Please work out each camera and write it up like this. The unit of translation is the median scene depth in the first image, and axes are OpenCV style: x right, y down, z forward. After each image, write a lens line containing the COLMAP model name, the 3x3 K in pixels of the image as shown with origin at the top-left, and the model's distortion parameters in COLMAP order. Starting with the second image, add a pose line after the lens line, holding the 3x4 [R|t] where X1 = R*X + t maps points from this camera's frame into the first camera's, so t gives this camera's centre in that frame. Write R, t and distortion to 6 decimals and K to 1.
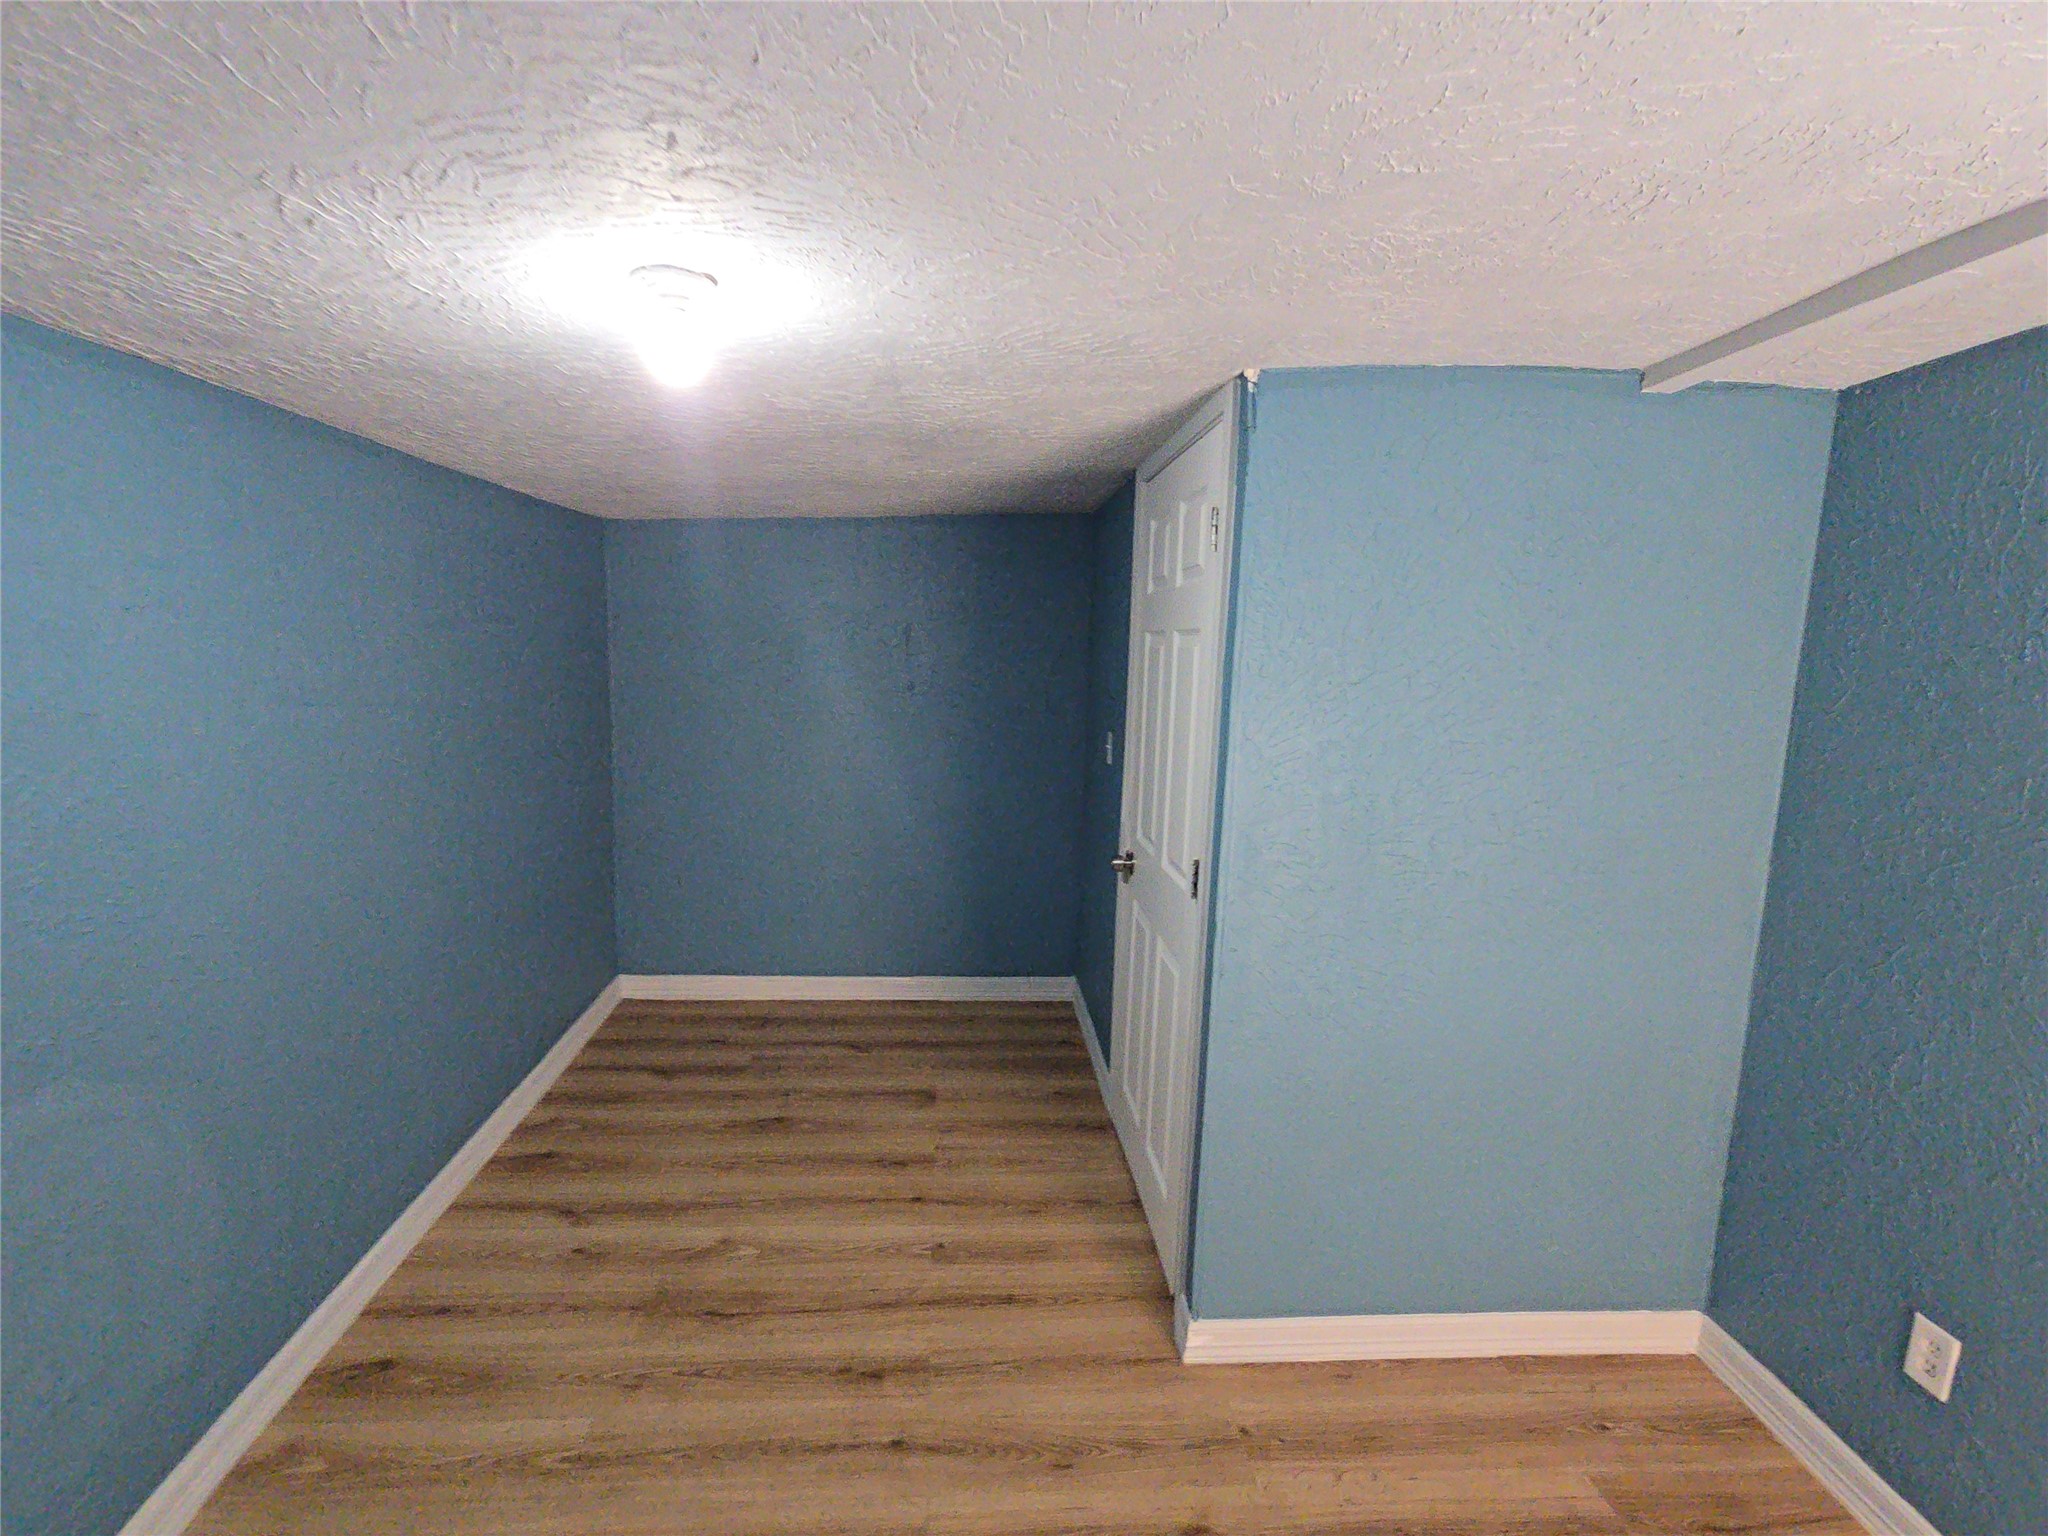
lens RADIAL K [[932.4, 0, 1021.3], [0, 932.4, 781.4], [0, 0, 1]] dist [0.005492, -0.003676]
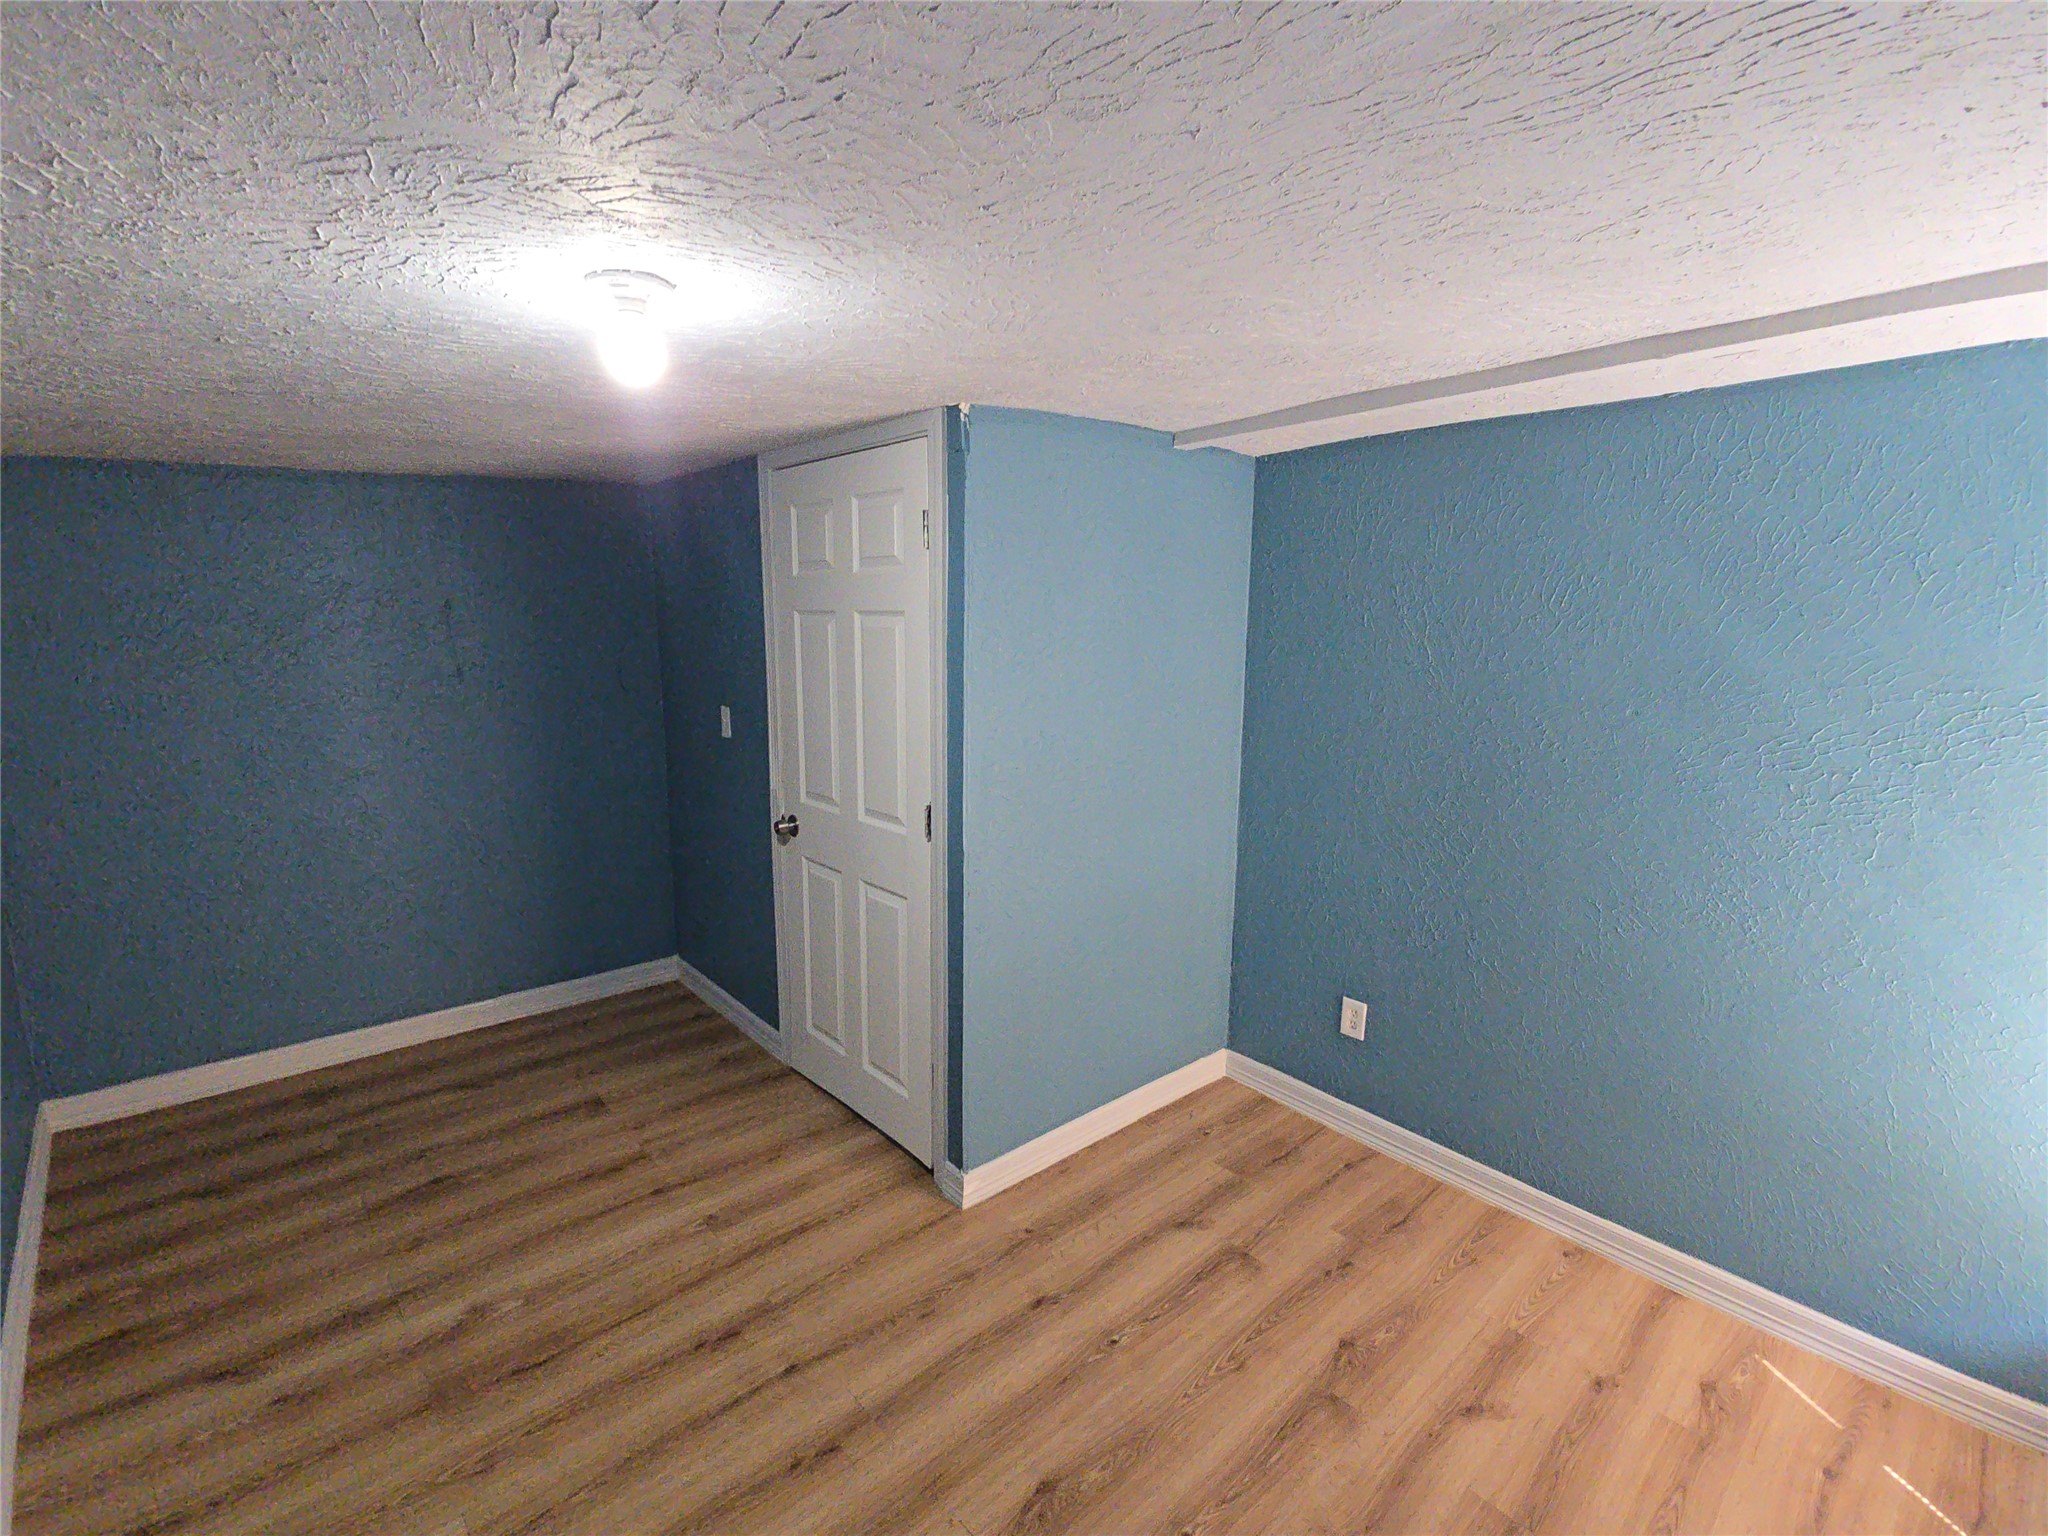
lens RADIAL K [[932.4, 0, 1021.3], [0, 932.4, 781.4], [0, 0, 1]] dist [0.005492, -0.003676]
pose [[0.789279, -0.125920, 0.600985, -0.348976], [0.100536, 0.992040, 0.075821, -0.020110], [-0.605748, 0.000577, 0.795656, -0.023110]]
